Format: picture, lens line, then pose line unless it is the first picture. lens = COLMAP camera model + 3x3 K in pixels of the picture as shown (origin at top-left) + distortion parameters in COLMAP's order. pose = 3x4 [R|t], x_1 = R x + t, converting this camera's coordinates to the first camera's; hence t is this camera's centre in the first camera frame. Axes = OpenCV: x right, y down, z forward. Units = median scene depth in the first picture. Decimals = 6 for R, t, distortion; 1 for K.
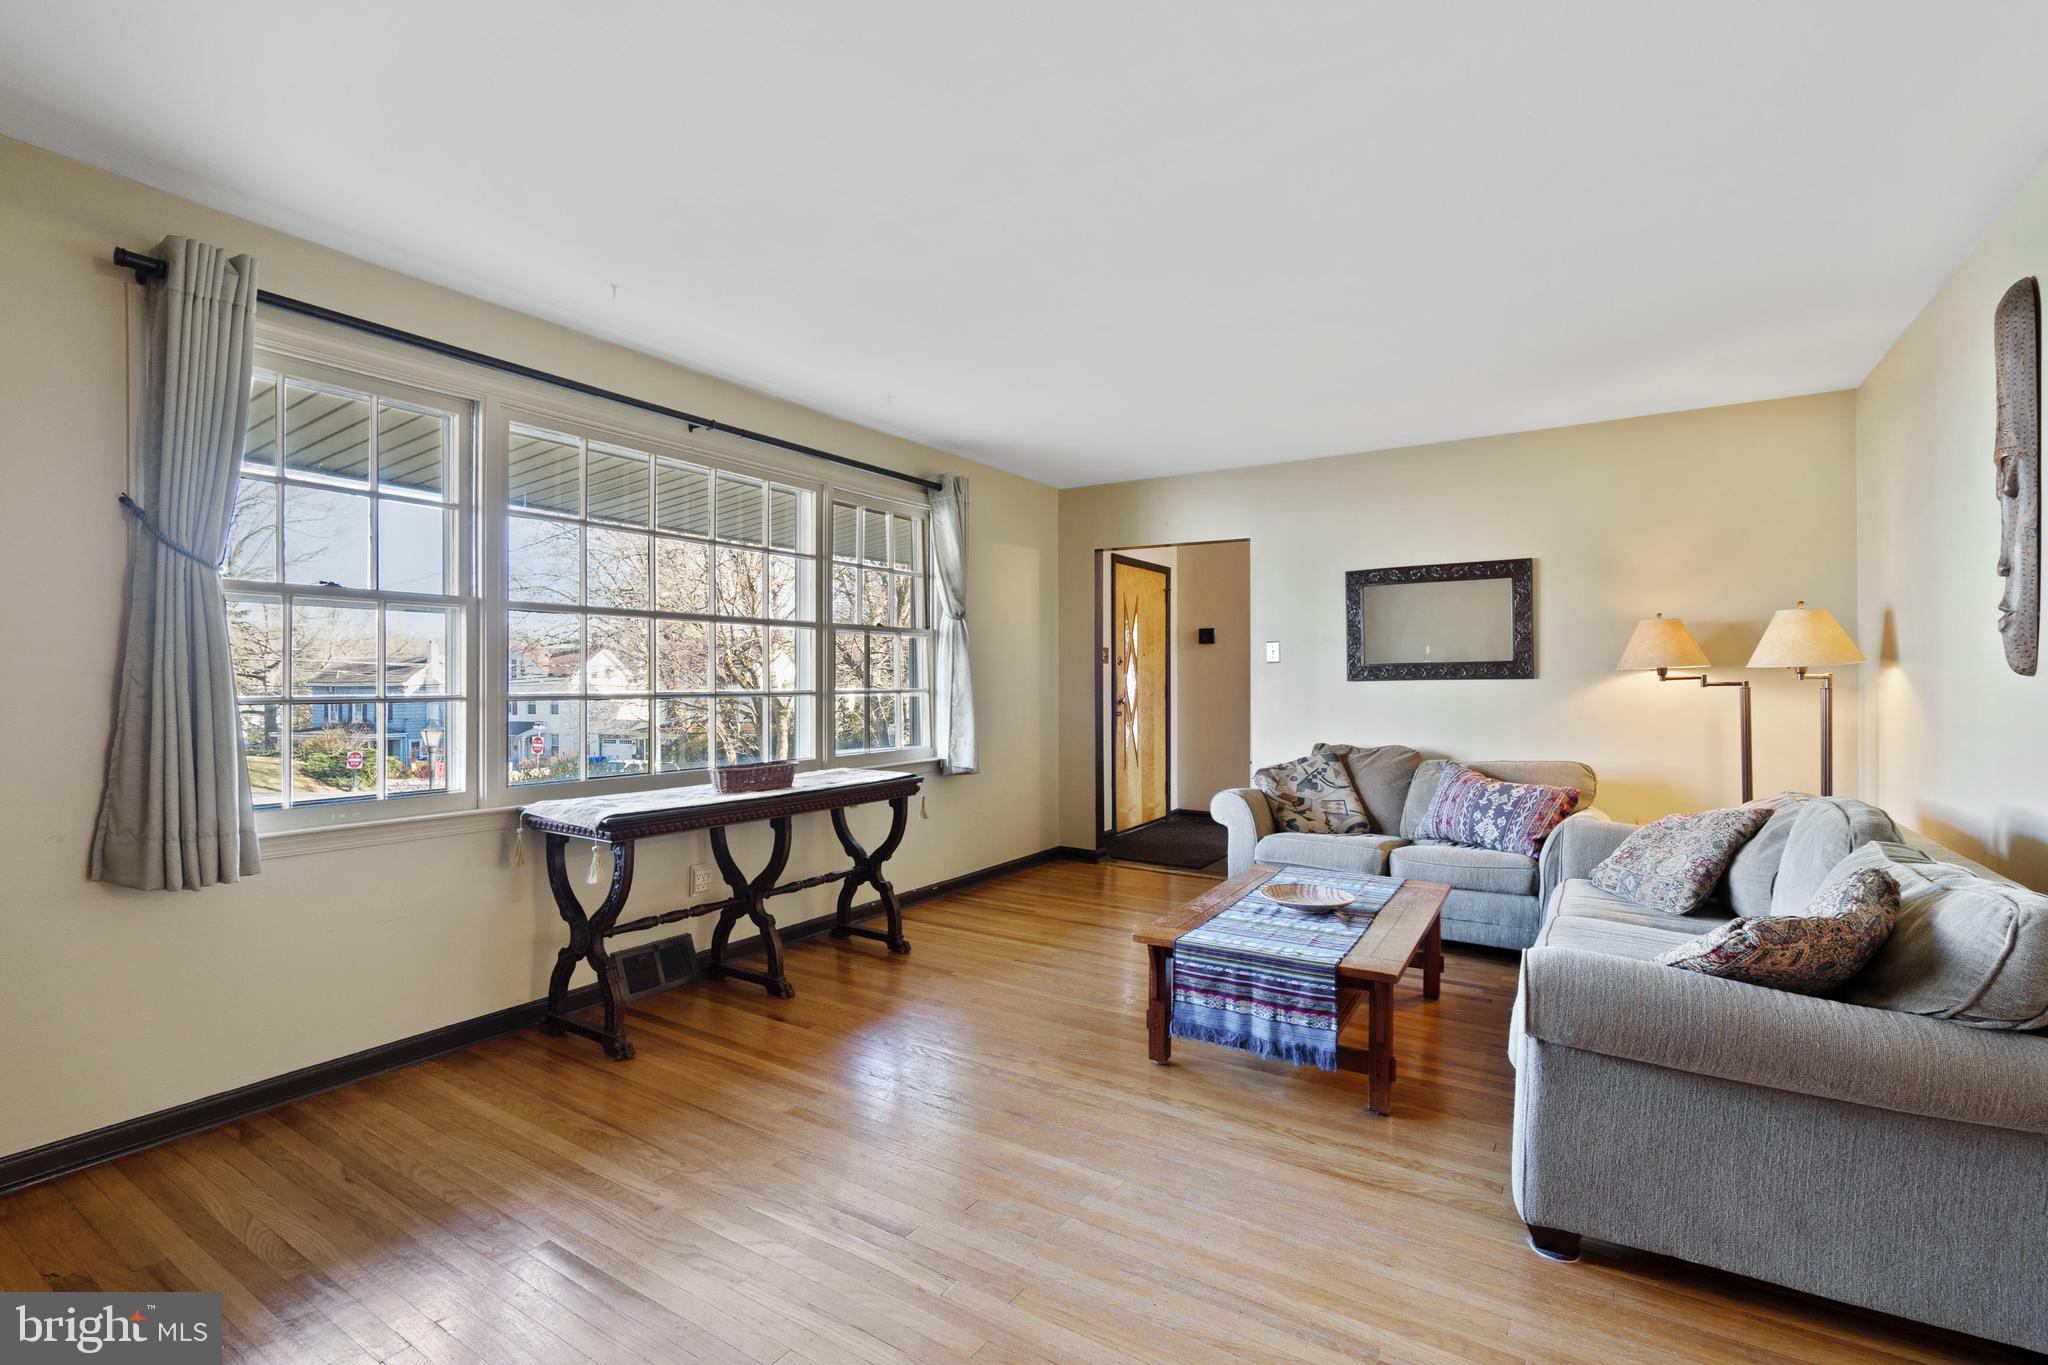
lens RADIAL K [[917.8, 0, 1027.0], [0, 917.8, 684.8], [0, 0, 1]] dist [-0.002444, 0.001913]
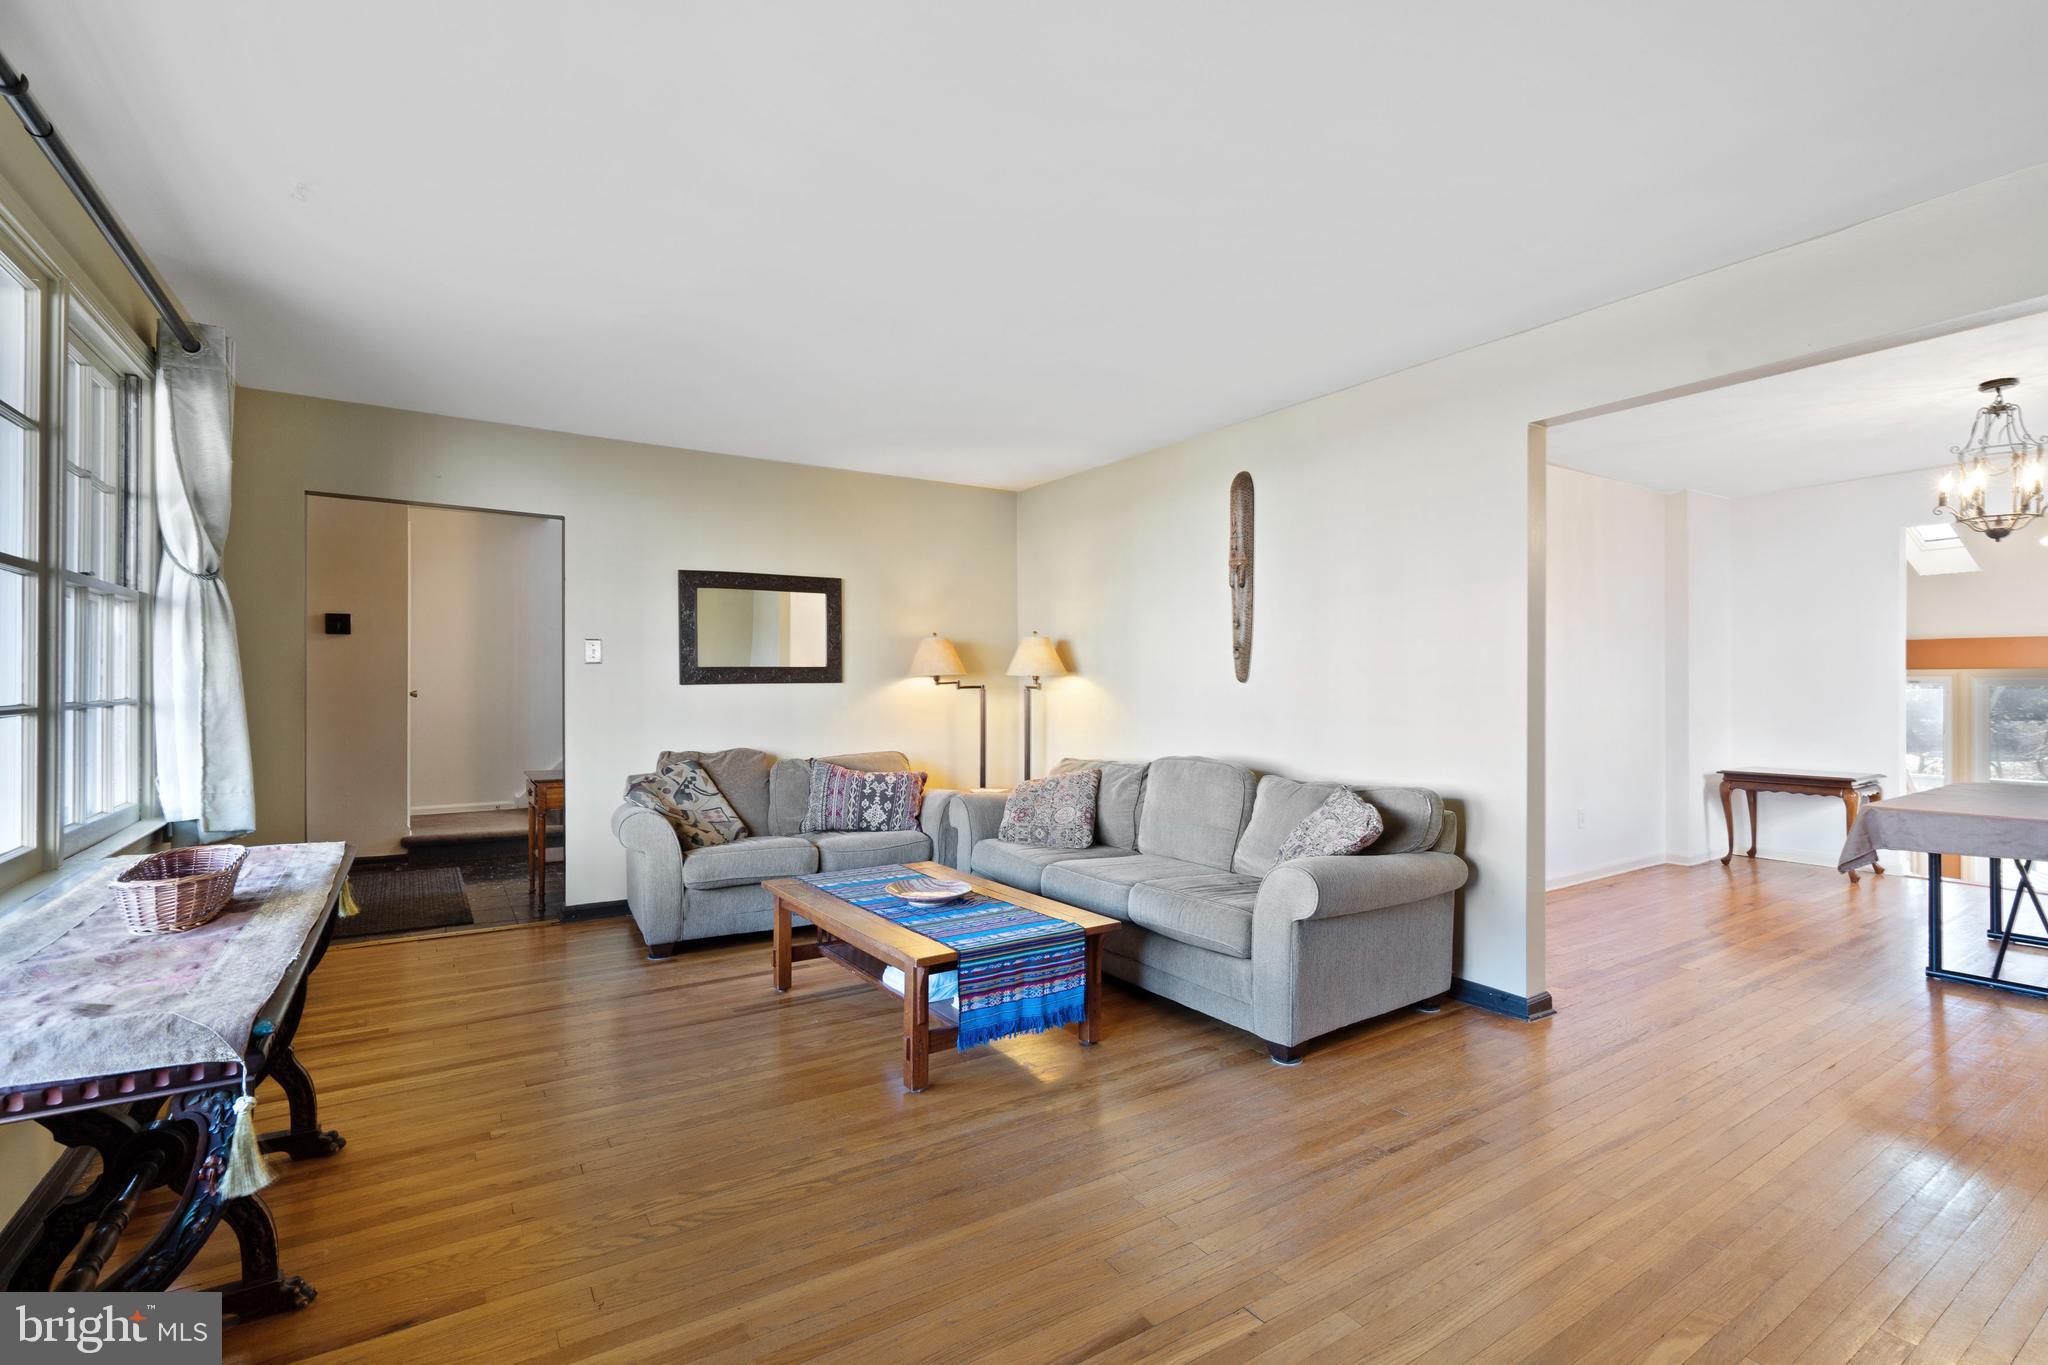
lens RADIAL K [[917.8, 0, 1018.0], [0, 917.8, 678.1], [0, 0, 1]] dist [-0.002444, 0.001913]
pose [[0.429598, 0.007462, 0.902989, -0.408606], [0.002136, 0.999955, -0.009279, -0.001293], [-0.903018, 0.005915, 0.429563, 0.307626]]
